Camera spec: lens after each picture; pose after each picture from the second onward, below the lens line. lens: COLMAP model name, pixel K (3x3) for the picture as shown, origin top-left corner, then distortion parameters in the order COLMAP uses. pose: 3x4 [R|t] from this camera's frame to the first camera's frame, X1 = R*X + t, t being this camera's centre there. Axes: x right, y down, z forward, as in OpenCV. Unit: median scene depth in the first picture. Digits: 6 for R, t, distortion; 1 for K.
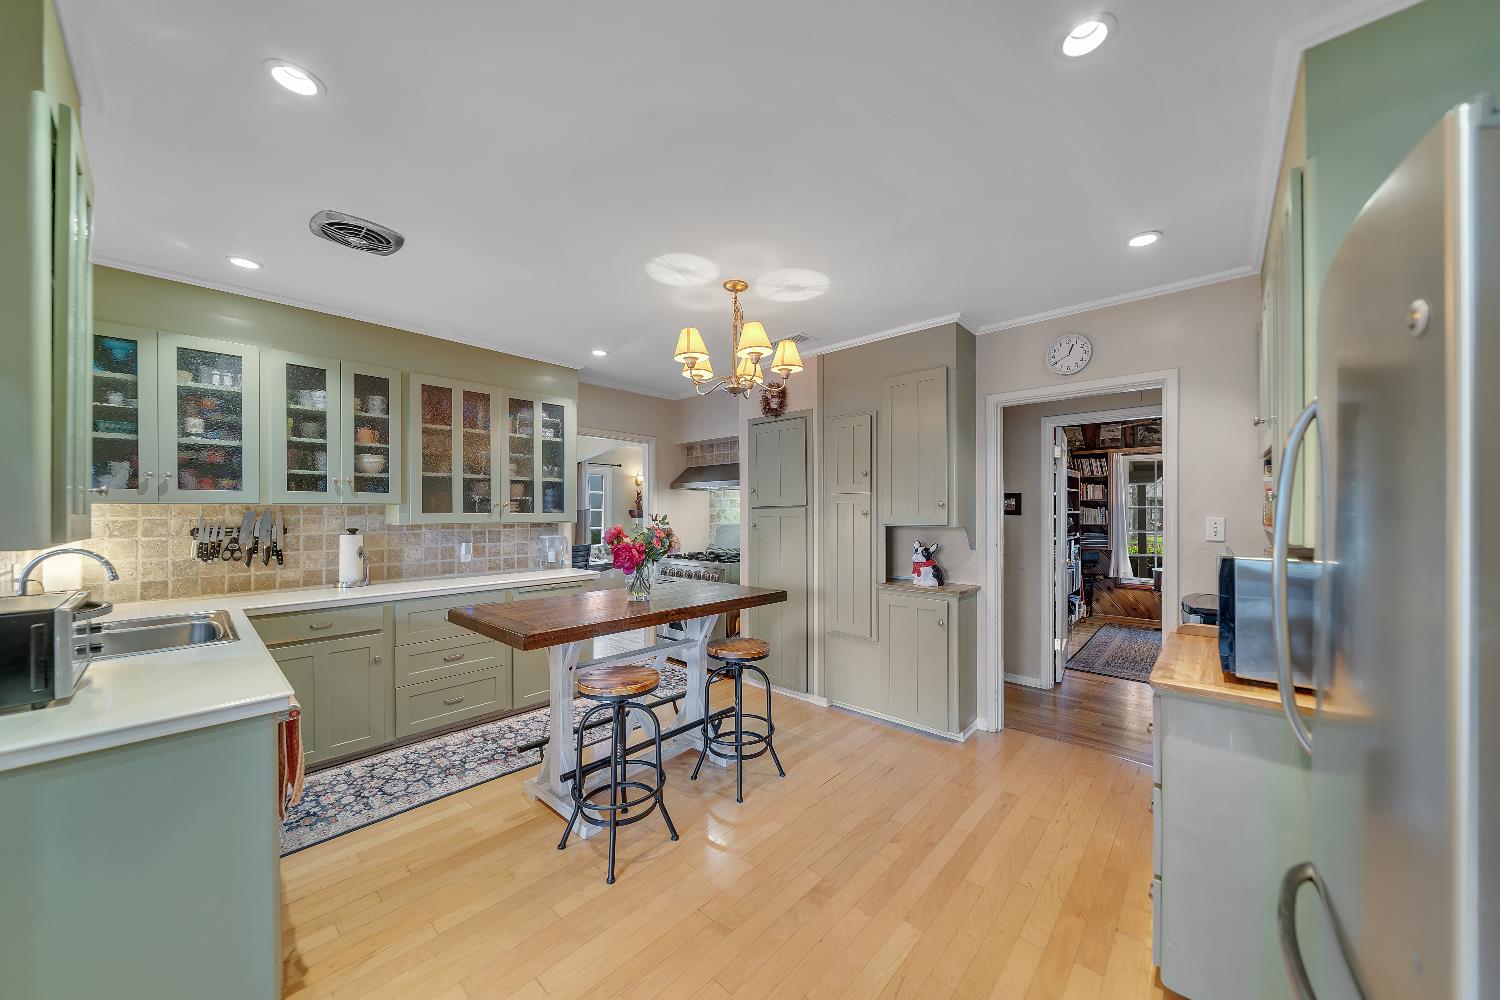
lens RADIAL K [[519.8, 0, 753.8], [0, 519.8, 509.6], [0, 0, 1]] dist [-0.005445, -0.000034]
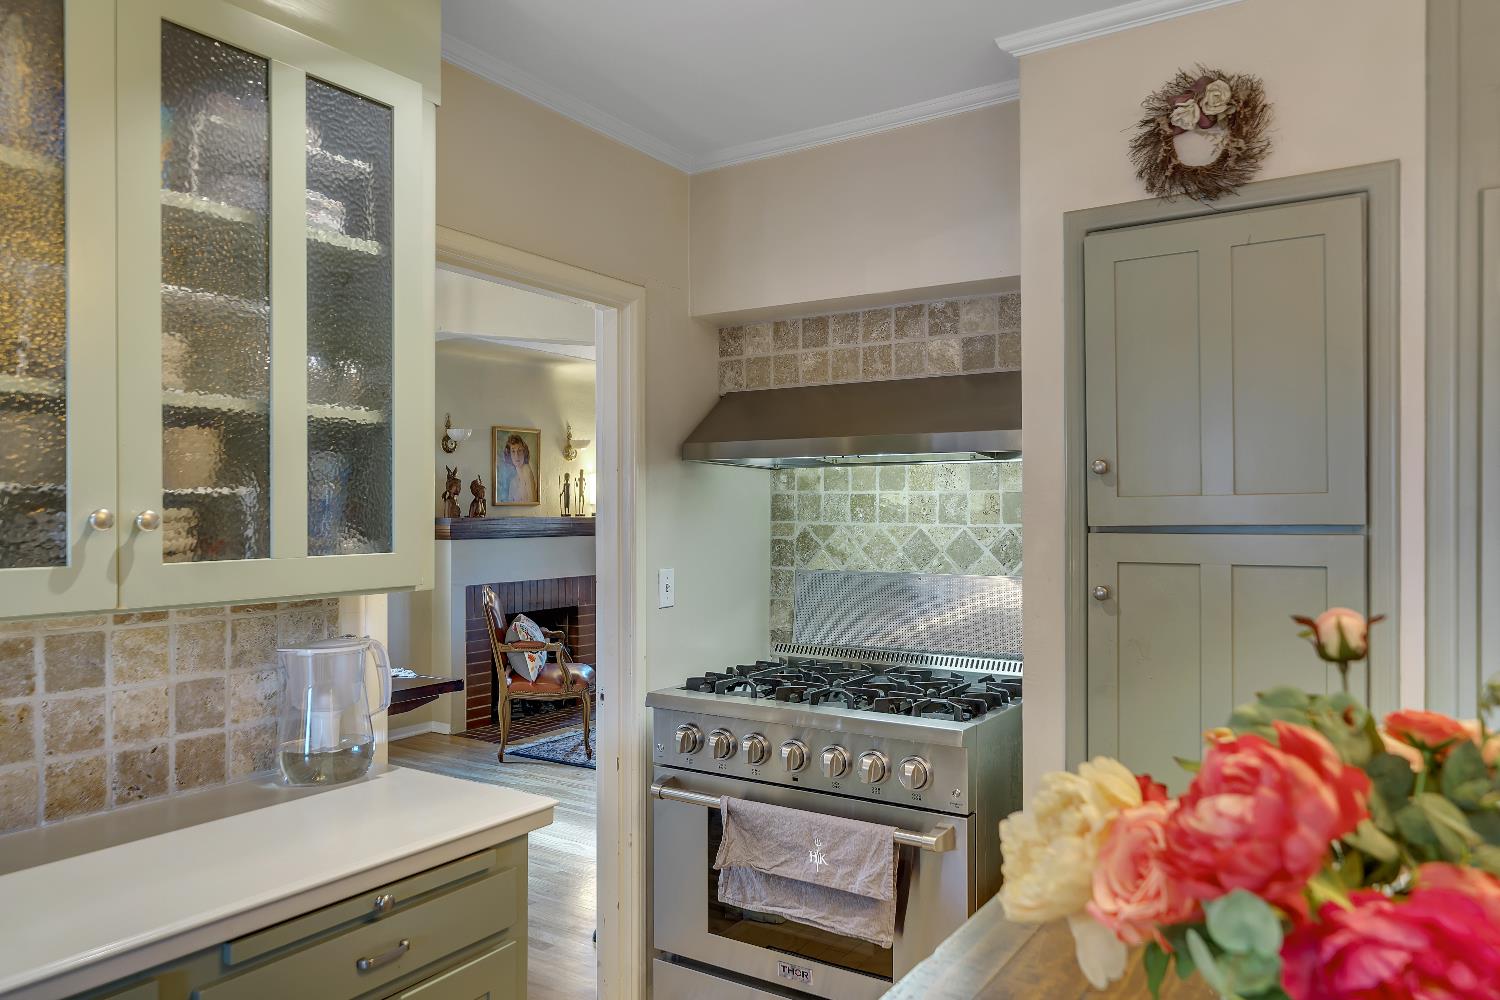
lens RADIAL K [[1021.6, 0, 750.4], [0, 1021.6, 501.7], [0, 0, 1]] dist [-0.008767, 0.004983]
pose [[0.987845, 0.004700, 0.155372, -0.277447], [-0.003874, 0.999977, -0.005616, -0.015943], [-0.155395, 0.004946, 0.987840, 0.514755]]
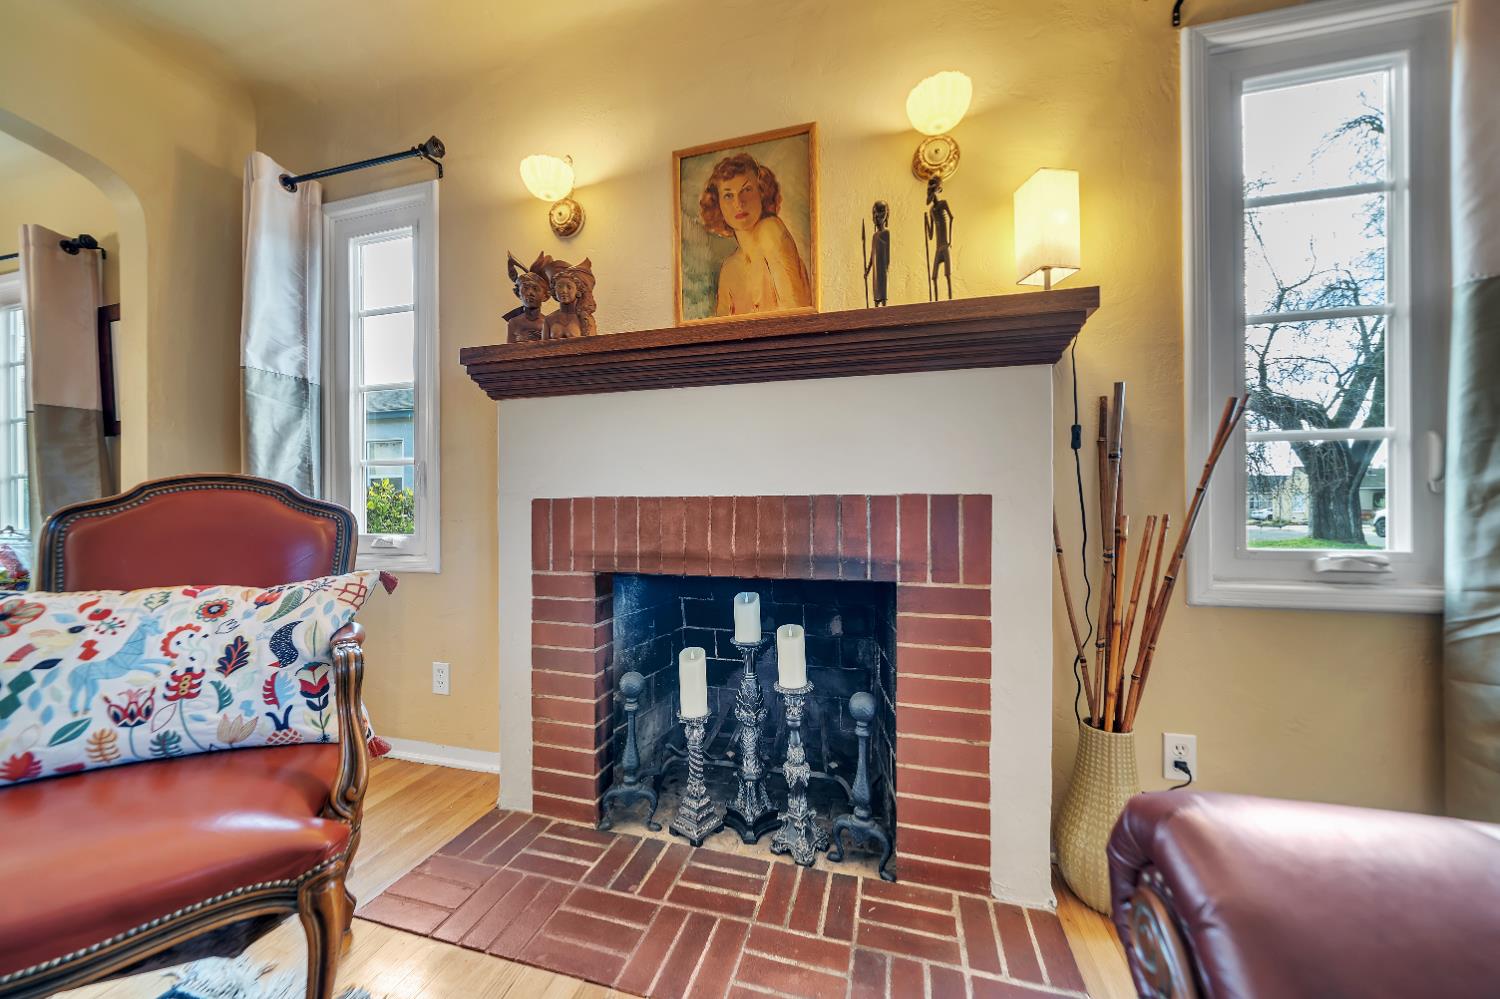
lens RADIAL K [[519.8, 0, 754.5], [0, 519.8, 509.3], [0, 0, 1]] dist [-0.005445, -0.000034]
pose [[0.454840, 0.007919, -0.890538, -0.204802], [0.005001, 0.999922, 0.011446, 0.027310], [0.890559, -0.009660, 0.454765, 1.060267]]
